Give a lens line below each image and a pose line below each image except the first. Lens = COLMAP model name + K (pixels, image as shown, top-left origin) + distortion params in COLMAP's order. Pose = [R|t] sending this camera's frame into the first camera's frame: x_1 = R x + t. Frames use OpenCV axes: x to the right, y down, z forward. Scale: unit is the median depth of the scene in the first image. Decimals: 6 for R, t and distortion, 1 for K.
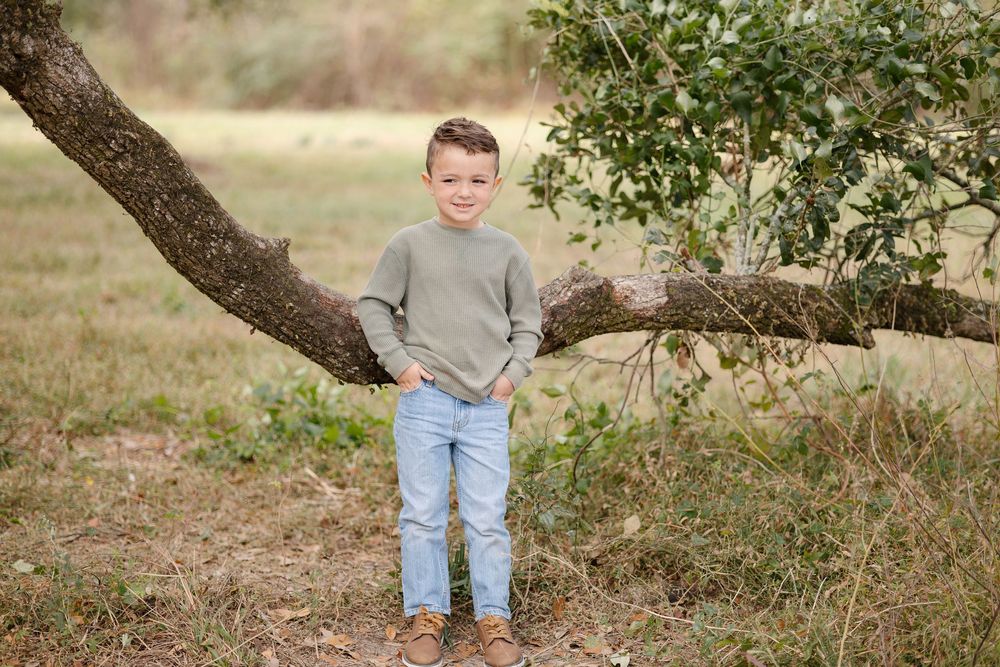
lens RADIAL K [[2539.9, 0, 500.6], [0, 2539.9, 333.3], [0, 0, 1]] dist [-0.295443, 0.000000]
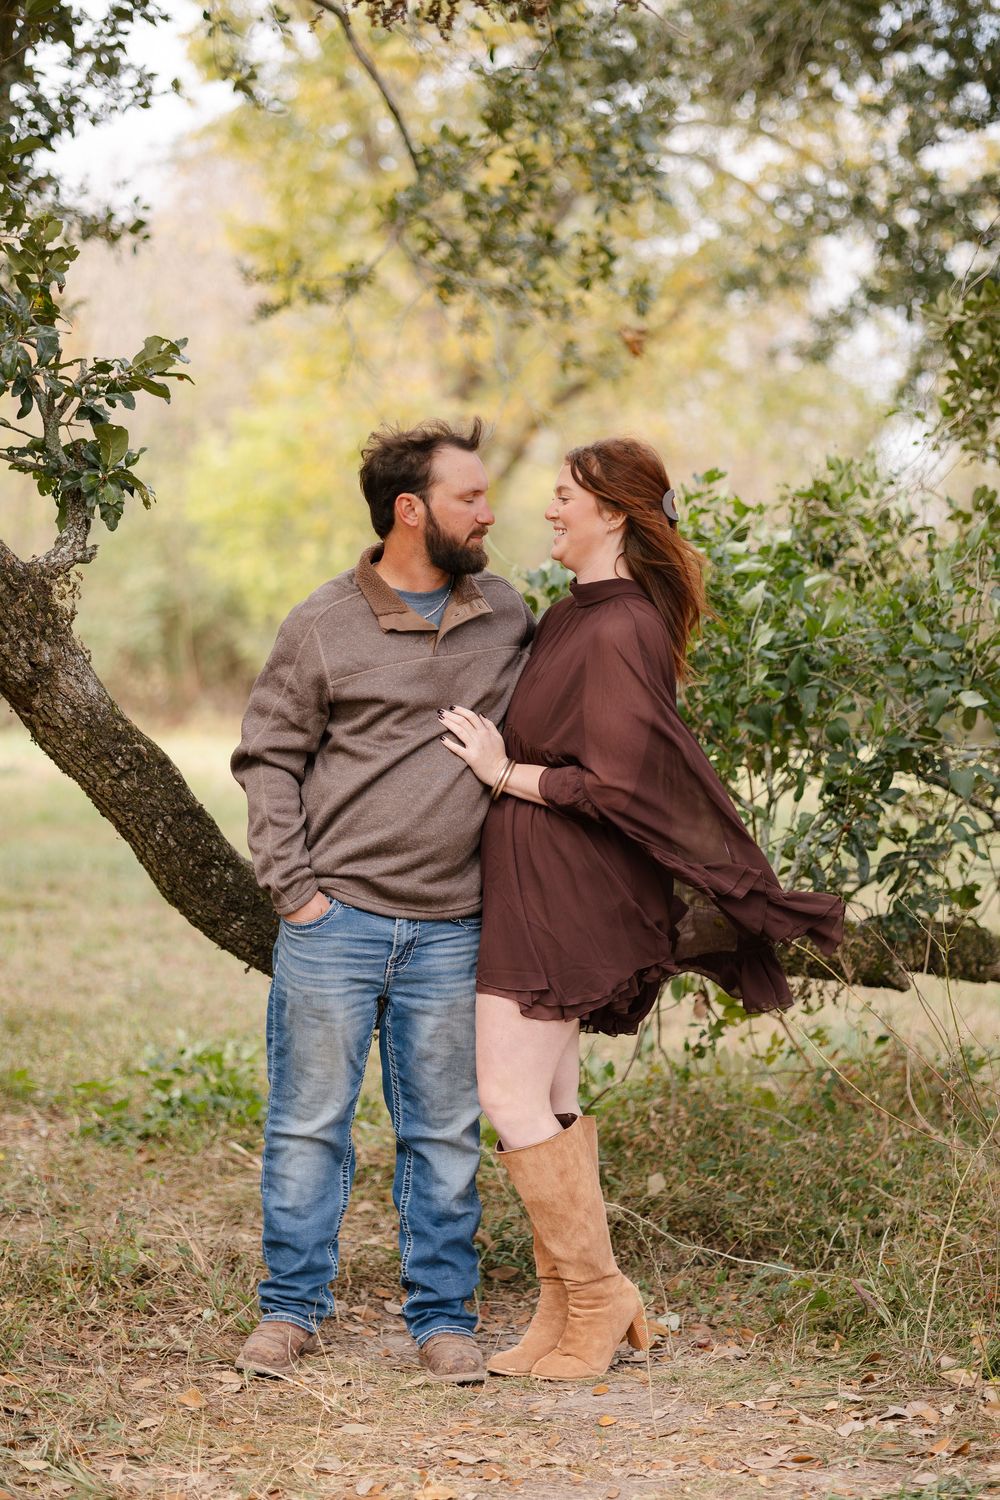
lens RADIAL K [[3809.8, 0, 499.1], [0, 3809.8, 750.0], [0, 0, 1]] dist [-0.295443, 0.000000]
pose [[0.995038, 0.000922, 0.099490, -0.142290], [0.007197, 0.996671, -0.081214, 0.031682], [-0.099233, 0.081527, 0.991719, -0.357100]]
